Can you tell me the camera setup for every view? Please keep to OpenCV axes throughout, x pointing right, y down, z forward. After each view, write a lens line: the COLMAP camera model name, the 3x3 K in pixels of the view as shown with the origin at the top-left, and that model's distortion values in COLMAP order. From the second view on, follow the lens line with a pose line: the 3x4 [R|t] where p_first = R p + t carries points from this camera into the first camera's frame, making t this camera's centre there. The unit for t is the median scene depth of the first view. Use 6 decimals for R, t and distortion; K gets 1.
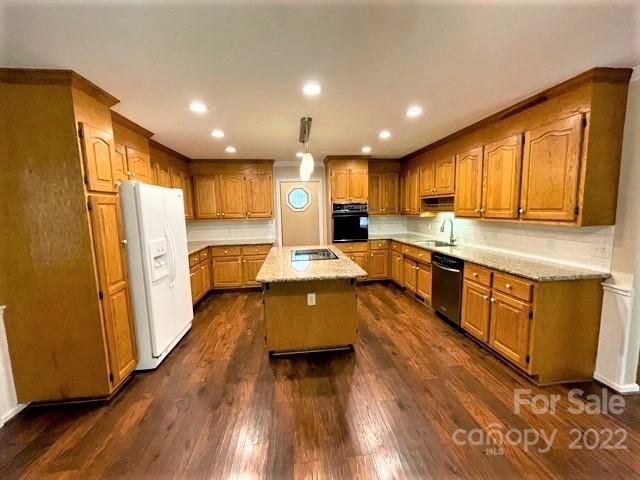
lens RADIAL K [[259.4, 0, 319.6], [0, 259.4, 237.6], [0, 0, 1]] dist [-0.004952, 0.000204]
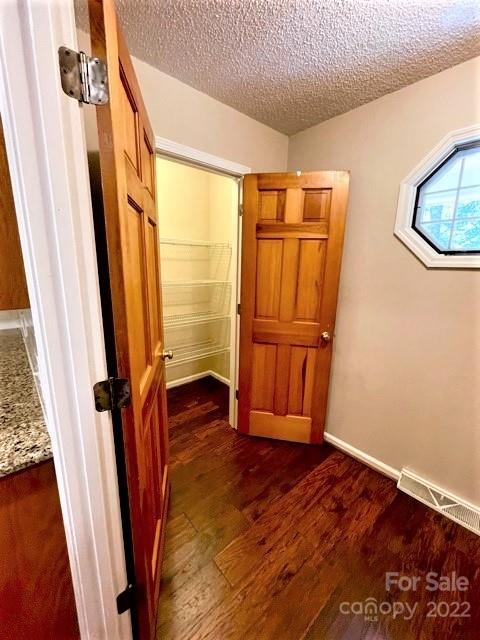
lens RADIAL K [[259.4, 0, 237.6], [0, 259.4, 318.6], [0, 0, 1]] dist [-0.004952, 0.000204]
pose [[0.574551, 0.204198, -0.792587, -0.032190], [-0.122810, 0.978923, 0.163178, -0.187902], [0.809203, 0.003584, 0.587519, 1.861717]]
